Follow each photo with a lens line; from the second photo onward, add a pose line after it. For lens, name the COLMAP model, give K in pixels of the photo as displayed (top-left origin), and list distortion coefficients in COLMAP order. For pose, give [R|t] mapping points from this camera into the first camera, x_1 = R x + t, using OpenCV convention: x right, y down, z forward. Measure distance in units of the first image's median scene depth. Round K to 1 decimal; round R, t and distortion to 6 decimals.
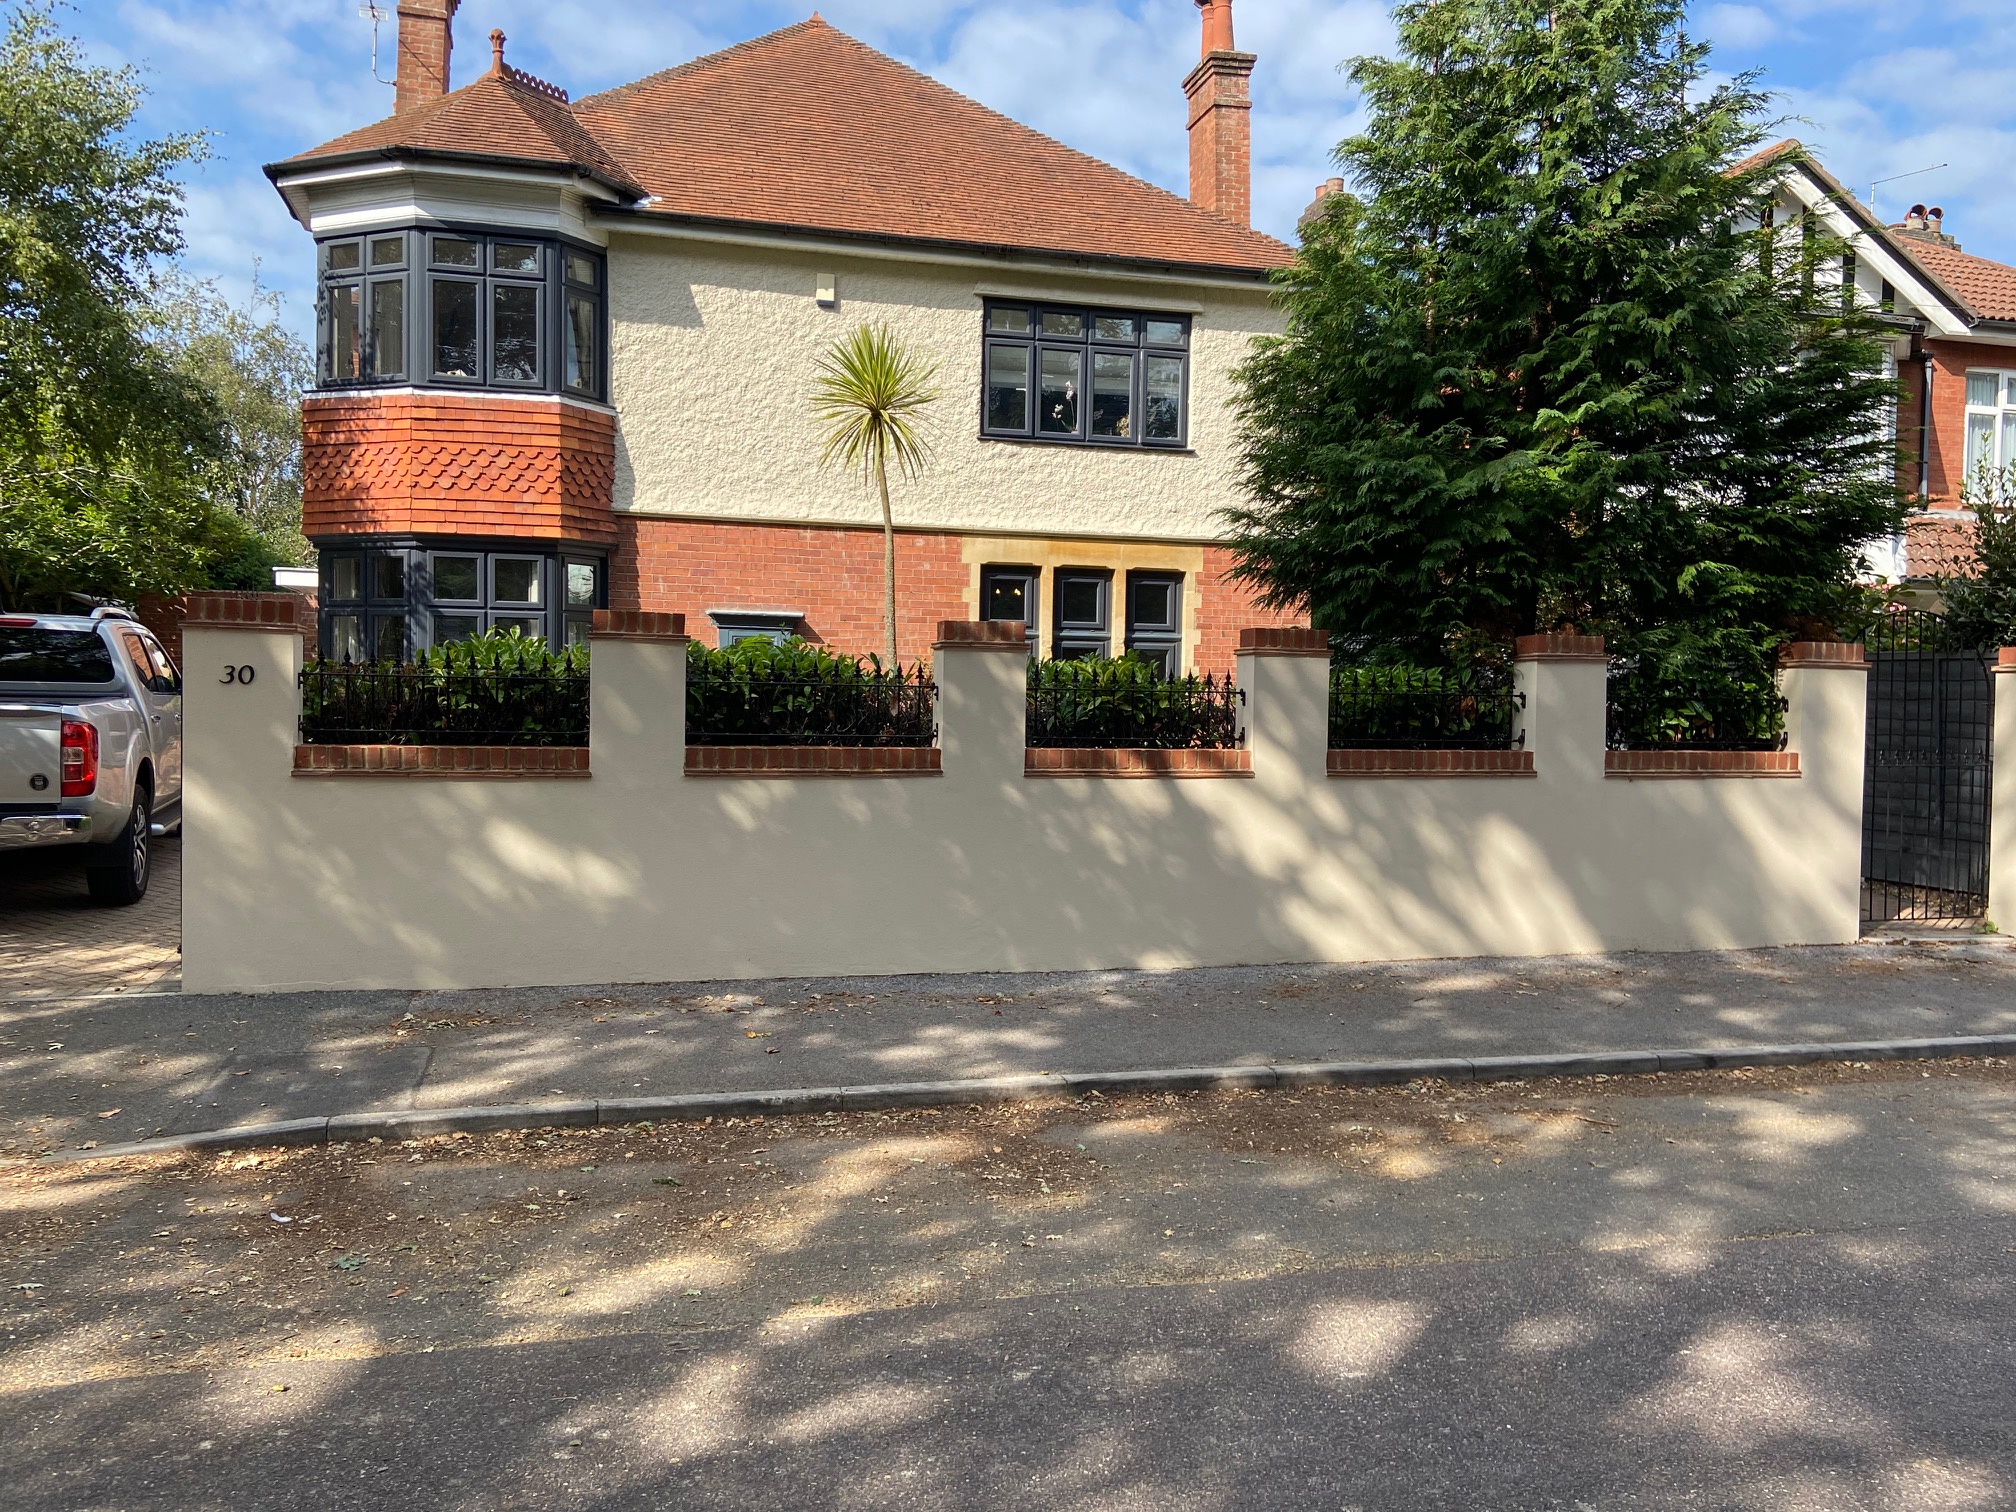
lens RADIAL K [[1482.7, 0, 1008.0], [0, 1482.7, 756.0], [0, 0, 1]] dist [0.089031, -0.109284]
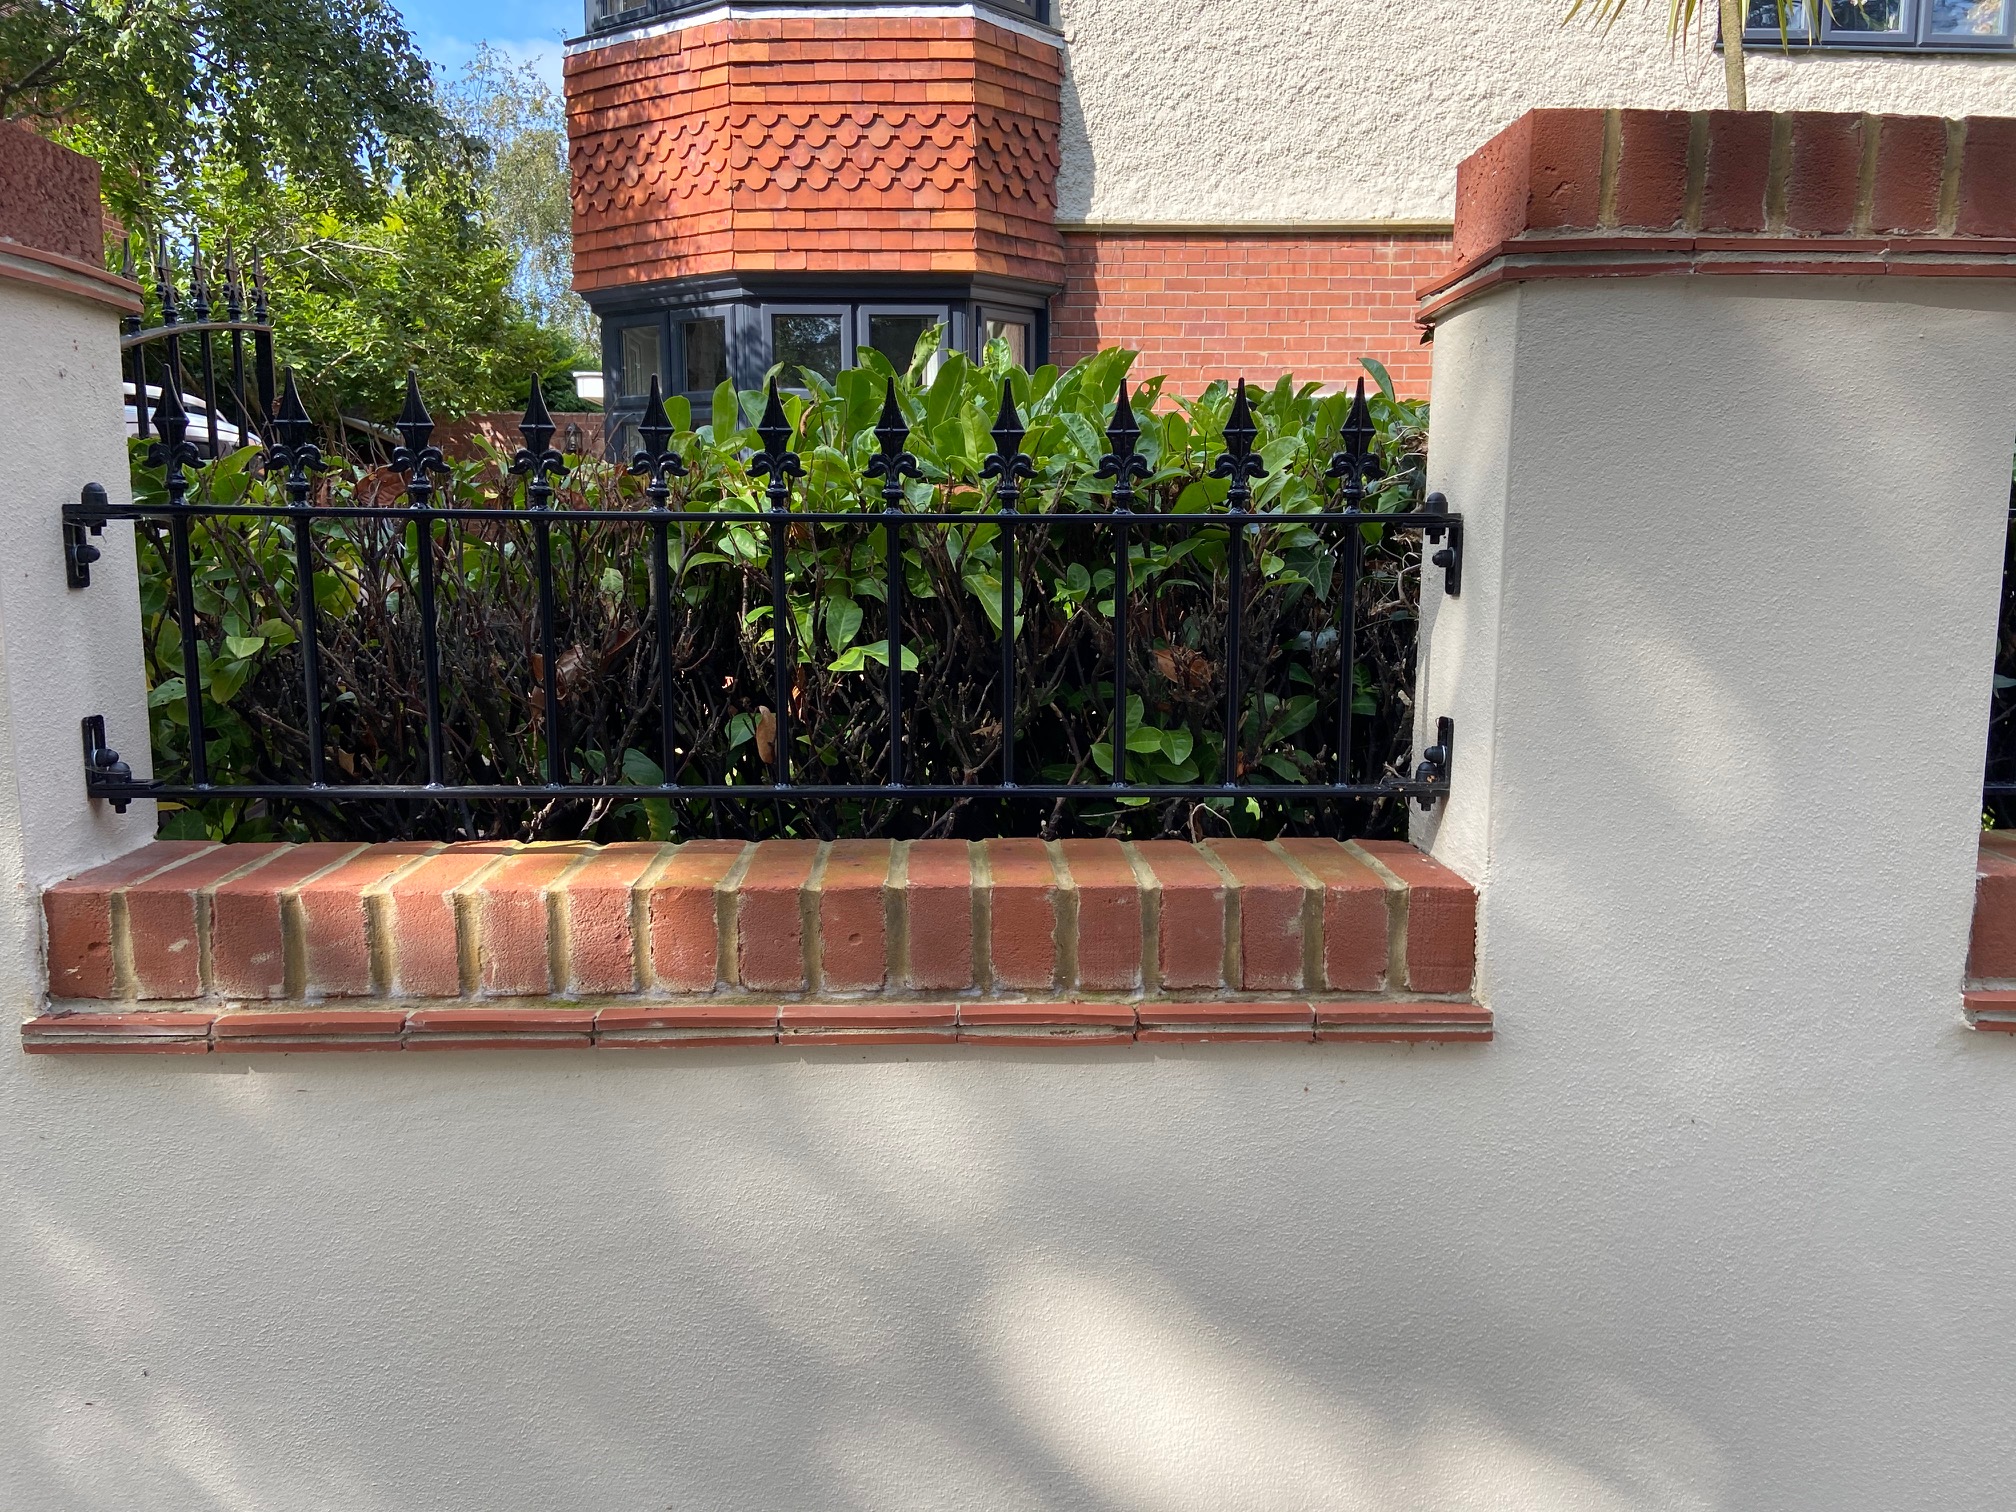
lens RADIAL K [[1482.7, 0, 1008.0], [0, 1482.7, 756.0], [0, 0, 1]] dist [0.089031, -0.109284]
pose [[0.975263, 0.017496, -0.220353, -0.157692], [0.006542, 0.994141, 0.107890, -0.022344], [0.220950, -0.106663, 0.969435, 0.427134]]
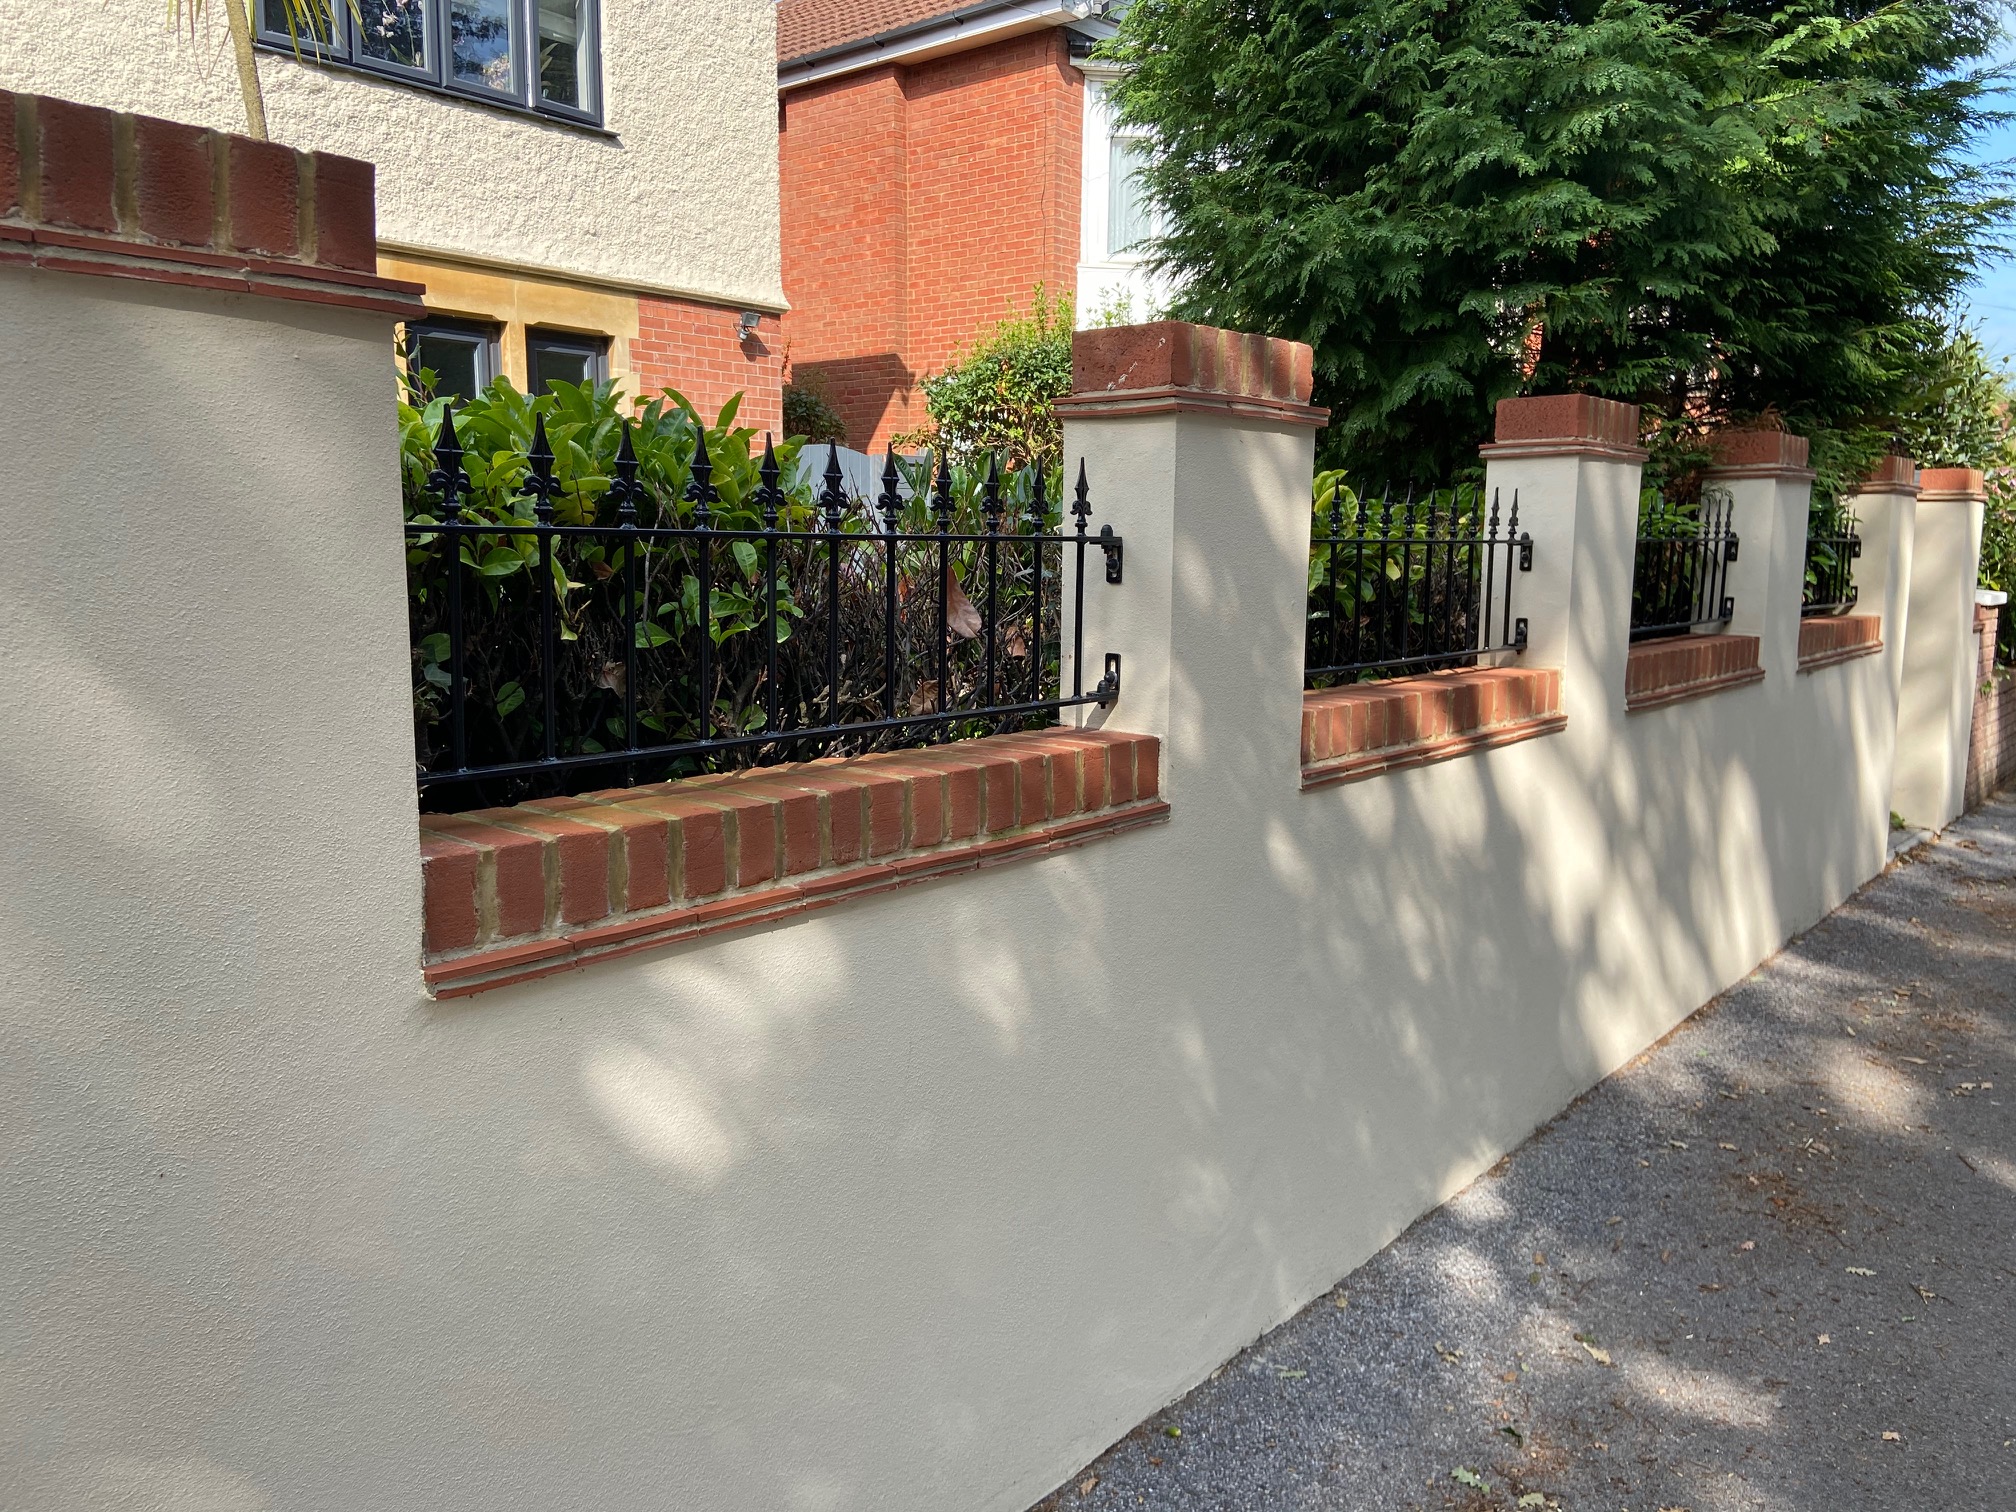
lens RADIAL K [[1482.7, 0, 1008.0], [0, 1482.7, 756.0], [0, 0, 1]] dist [0.089031, -0.109284]
pose [[0.822524, -0.091779, 0.561276, -0.132817], [0.027539, 0.992163, 0.121879, -0.023117], [-0.568063, -0.084791, 0.818605, 0.423720]]
